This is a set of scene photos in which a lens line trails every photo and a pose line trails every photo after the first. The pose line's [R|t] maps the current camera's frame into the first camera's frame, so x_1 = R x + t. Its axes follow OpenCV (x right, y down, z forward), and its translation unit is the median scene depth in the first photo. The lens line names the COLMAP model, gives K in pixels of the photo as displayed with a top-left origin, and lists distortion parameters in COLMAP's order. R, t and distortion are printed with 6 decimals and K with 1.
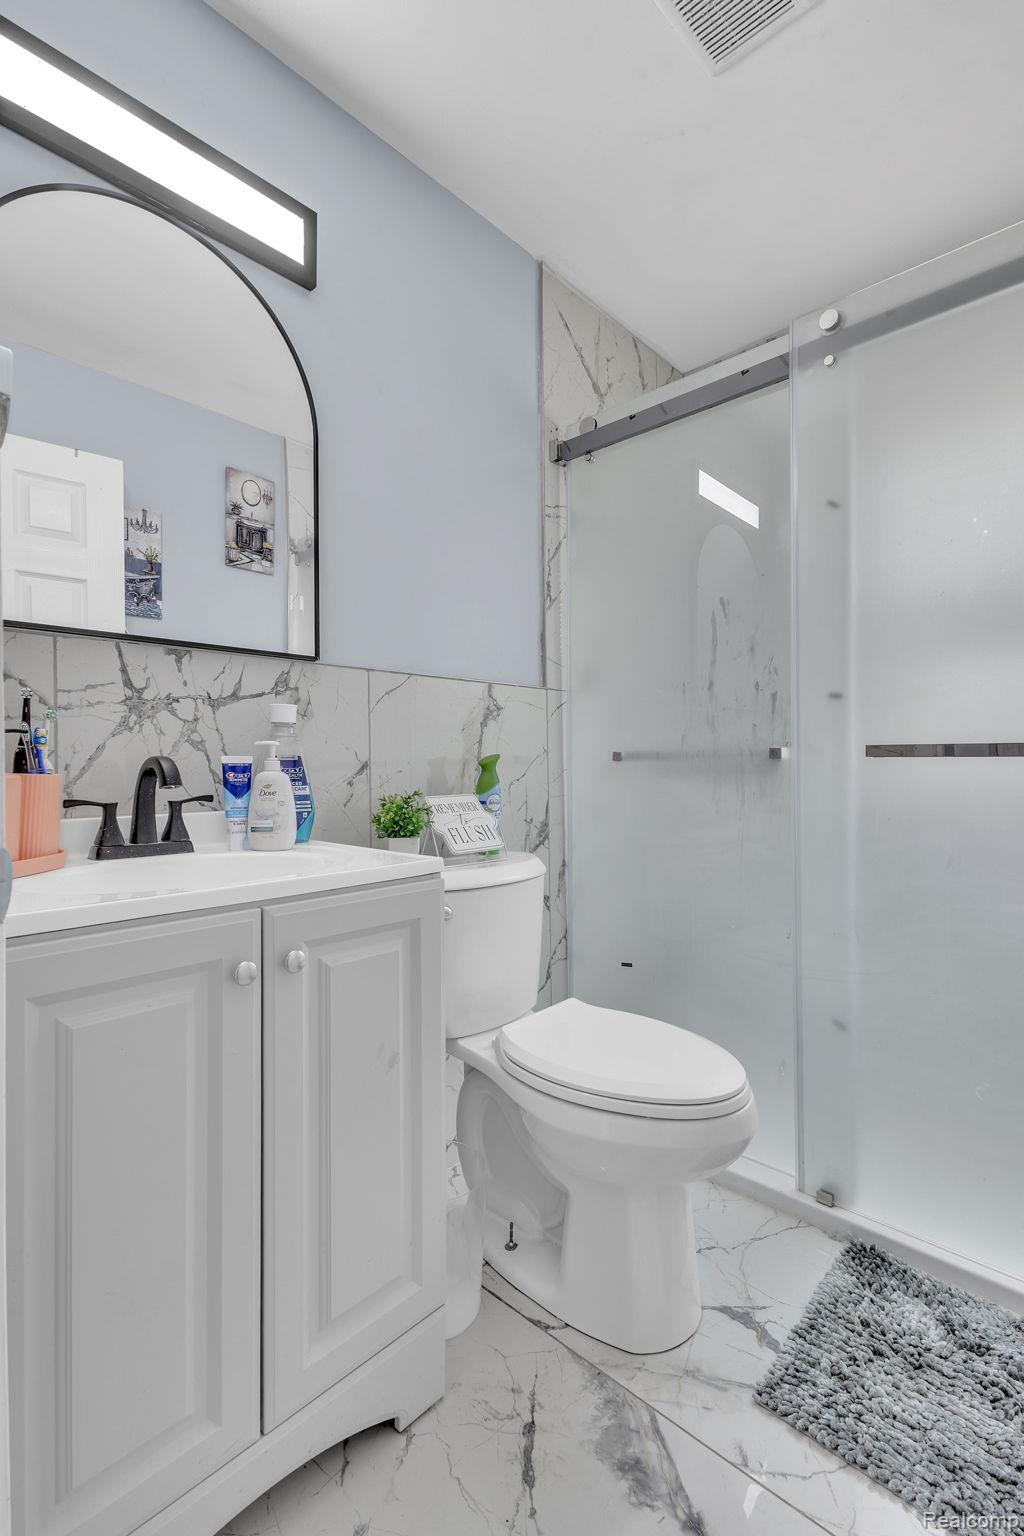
lens RADIAL K [[727.5, 0, 514.0], [0, 727.5, 775.0], [0, 0, 1]] dist [0.009277, -0.002194]
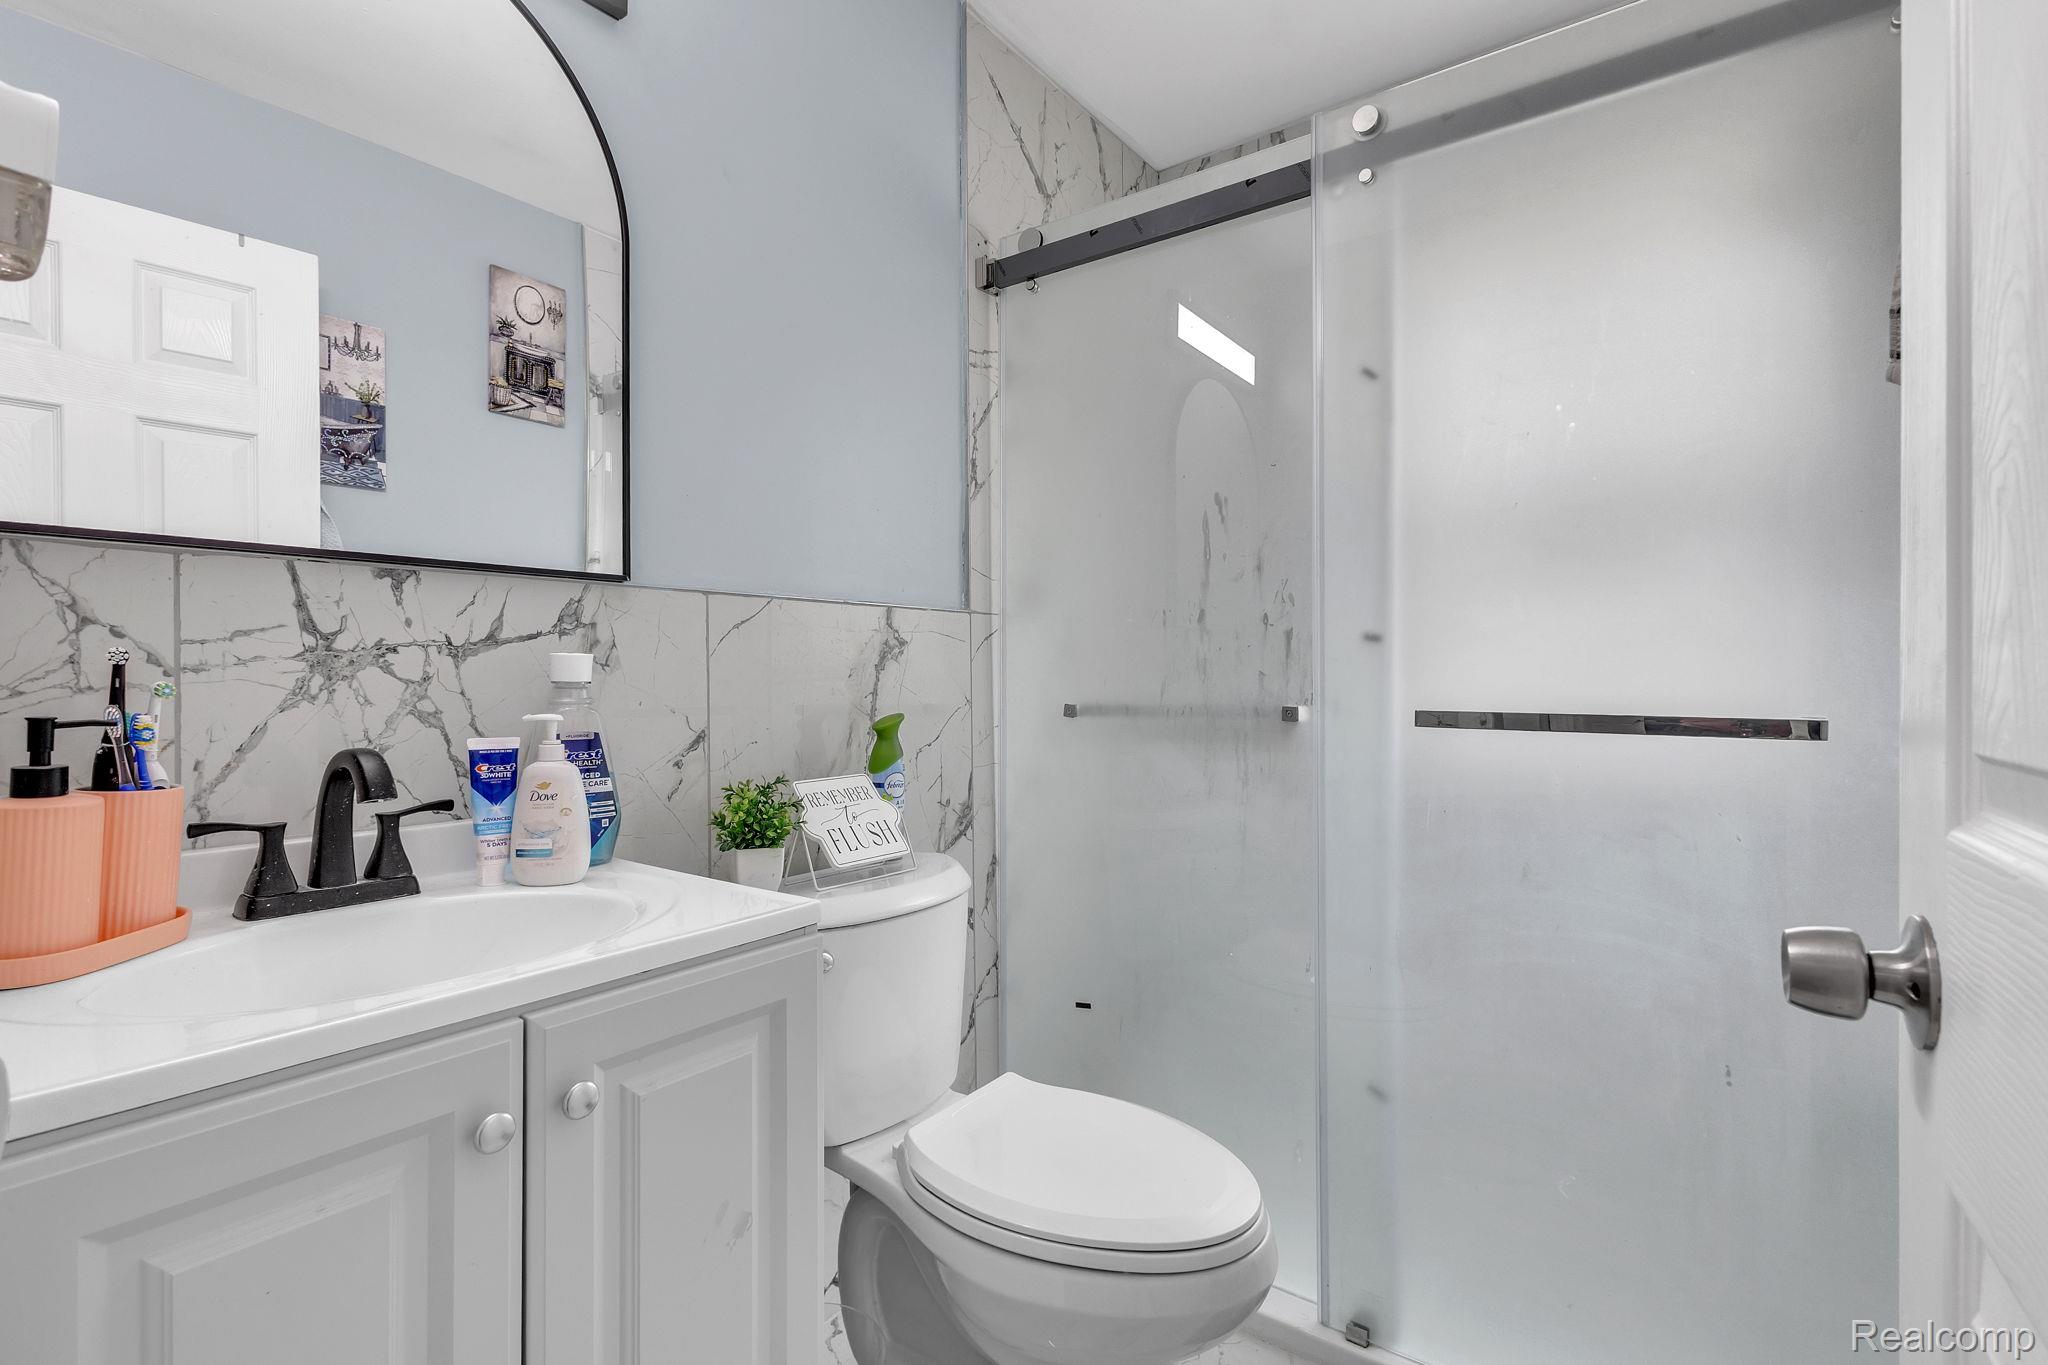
lens RADIAL K [[970.0, 0, 1026.3], [0, 970.0, 669.5], [0, 0, 1]] dist [0.009277, -0.002194]
pose [[0.993083, 0.003249, 0.117369, -0.013363], [-0.002821, 0.999989, -0.003819, -0.072127], [-0.117380, 0.003461, 0.993081, 0.081953]]
